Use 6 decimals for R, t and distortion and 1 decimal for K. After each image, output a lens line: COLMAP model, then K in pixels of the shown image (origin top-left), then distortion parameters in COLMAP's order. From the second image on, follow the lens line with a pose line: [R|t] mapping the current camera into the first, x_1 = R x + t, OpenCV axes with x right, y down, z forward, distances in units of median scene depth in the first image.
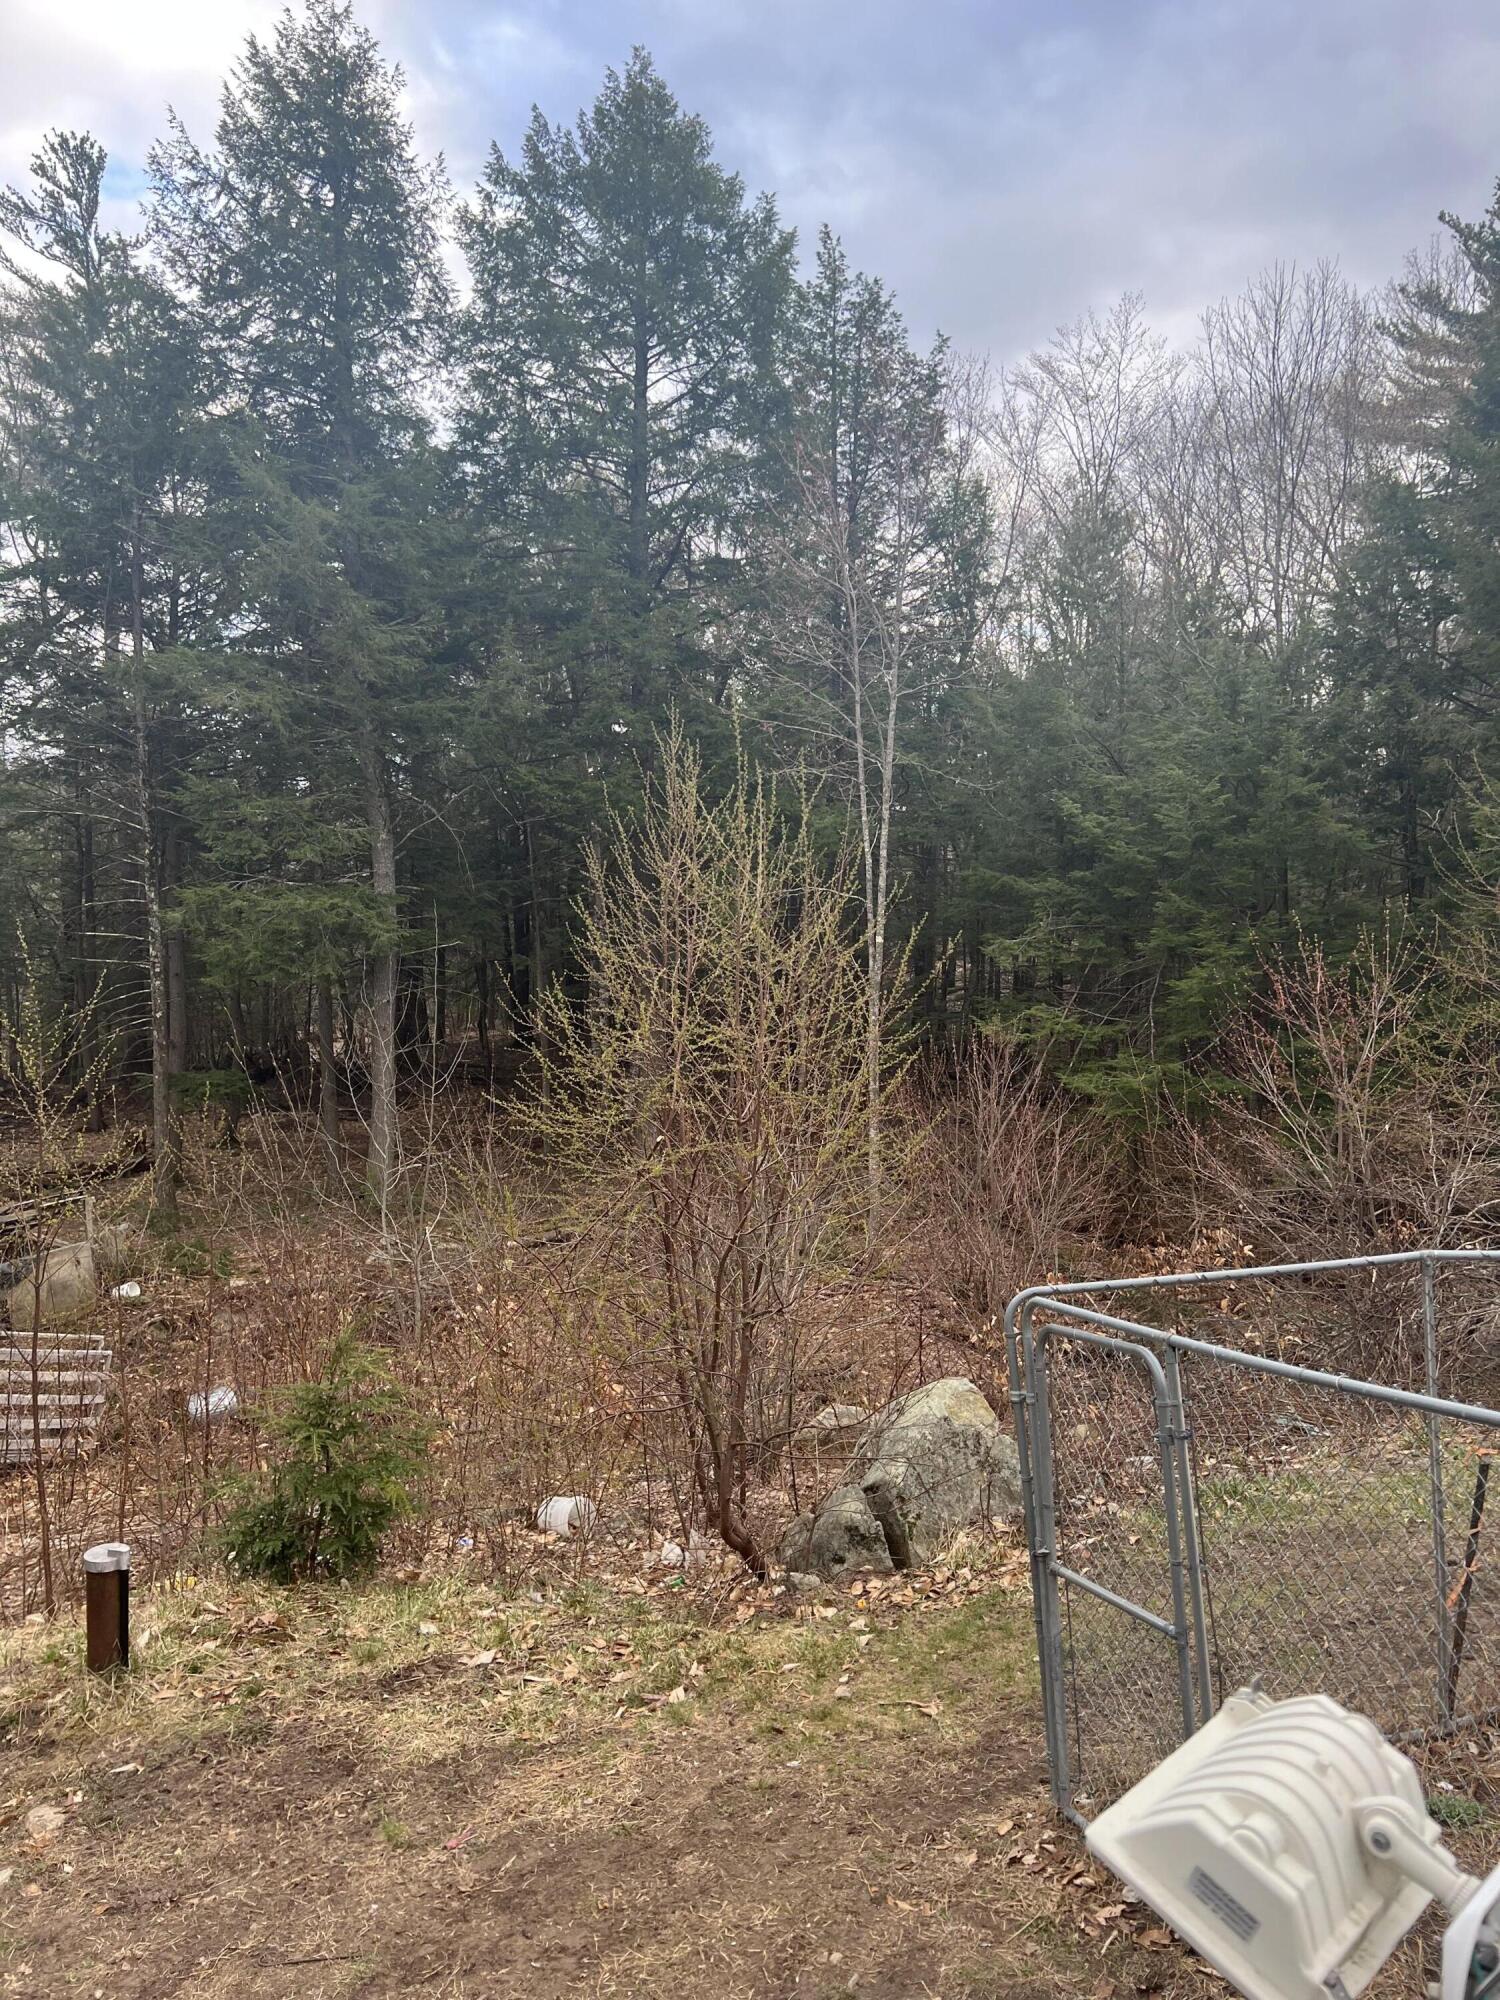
lens RADIAL K [[1468.8, 0, 755.8], [0, 1468.8, 1005.9], [0, 0, 1]] dist [0.021049, -0.039274]
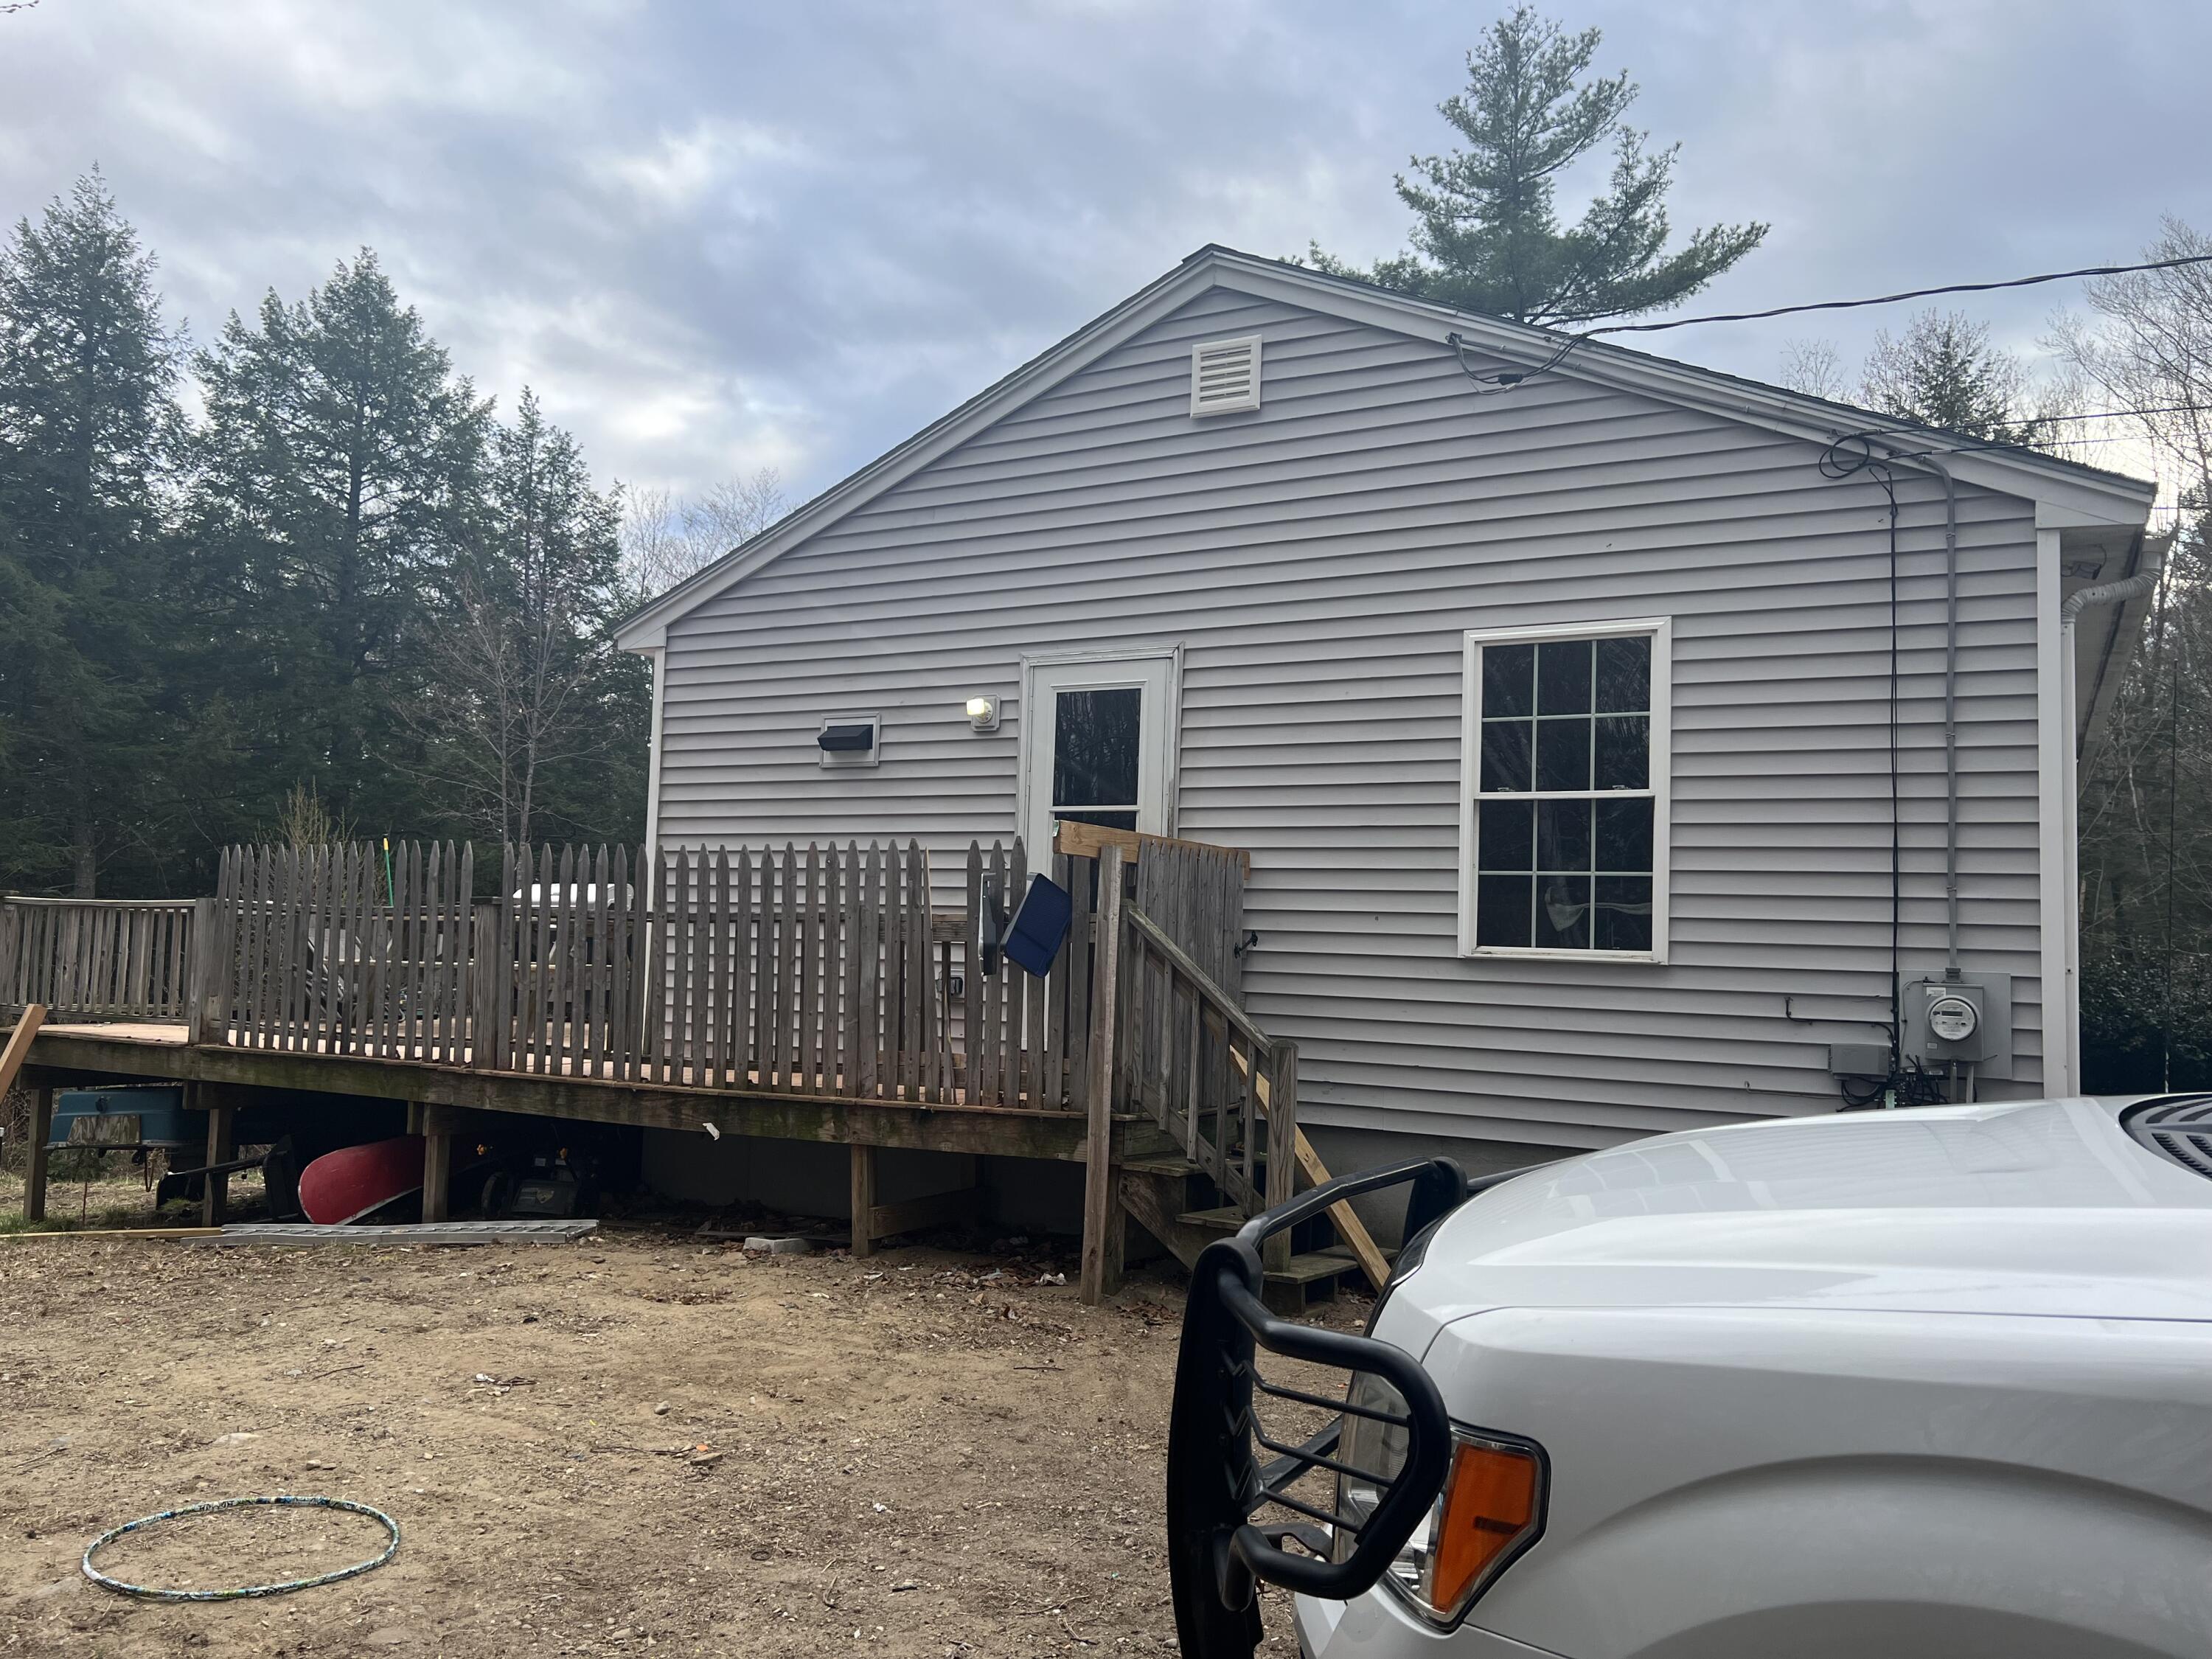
lens RADIAL K [[1624.5, 0, 1123.9], [0, 1624.5, 827.5], [0, 0, 1]] dist [0.021049, -0.039274]
pose [[0.942204, 0.035237, 0.333182, 0.086575], [0.015491, 0.988809, -0.148380, 0.065121], [-0.334682, 0.144965, 0.931114, -0.463203]]
